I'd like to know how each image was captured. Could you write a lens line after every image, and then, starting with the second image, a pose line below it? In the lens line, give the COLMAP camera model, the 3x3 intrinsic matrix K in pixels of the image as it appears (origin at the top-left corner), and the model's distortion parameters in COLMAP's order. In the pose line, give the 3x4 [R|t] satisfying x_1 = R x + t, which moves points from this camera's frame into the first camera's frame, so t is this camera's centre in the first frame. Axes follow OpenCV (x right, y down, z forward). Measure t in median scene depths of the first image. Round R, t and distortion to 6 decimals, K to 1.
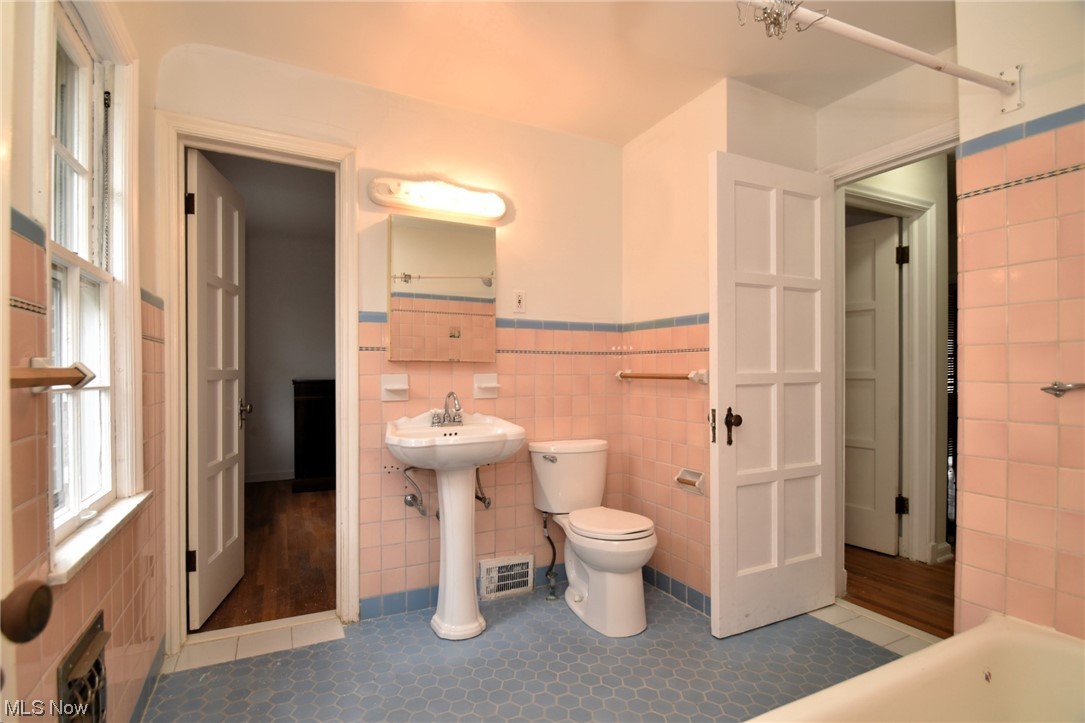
lens RADIAL K [[526.9, 0, 542.5], [0, 526.9, 361.5], [0, 0, 1]] dist [-0.001176, -0.000207]
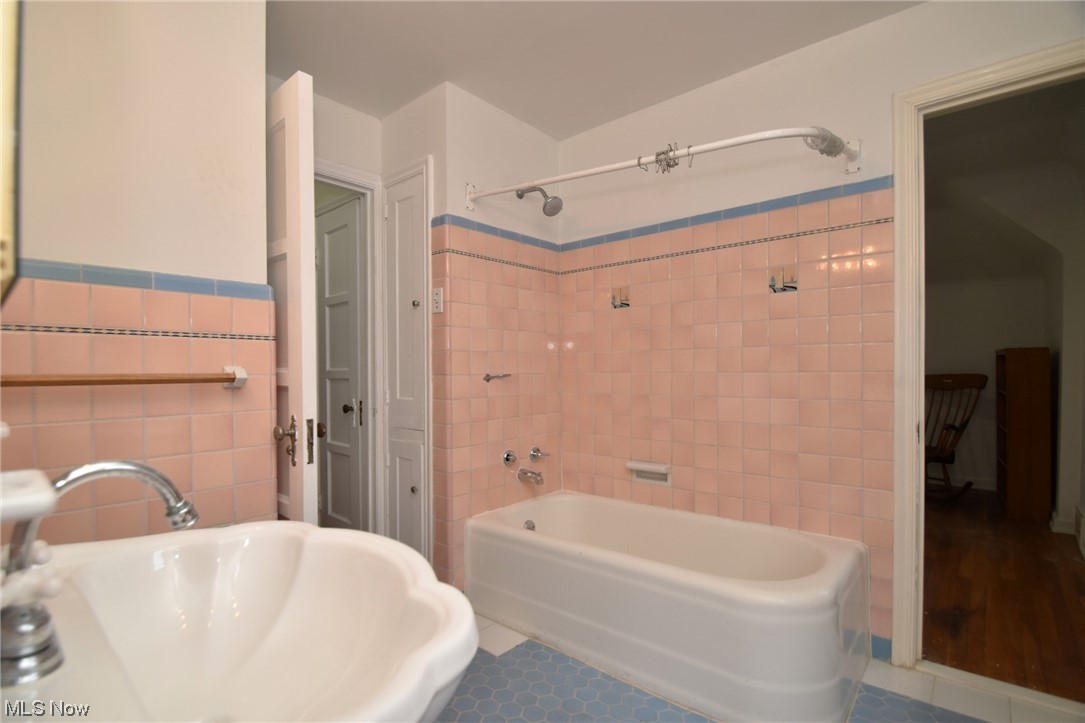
lens RADIAL K [[526.9, 0, 542.5], [0, 526.9, 361.5], [0, 0, 1]] dist [-0.001176, -0.000207]
pose [[-0.376662, 0.001143, 0.926350, -0.586155], [-0.024796, 0.999628, -0.011315, 0.008821], [-0.926019, -0.027232, -0.376494, 1.135344]]
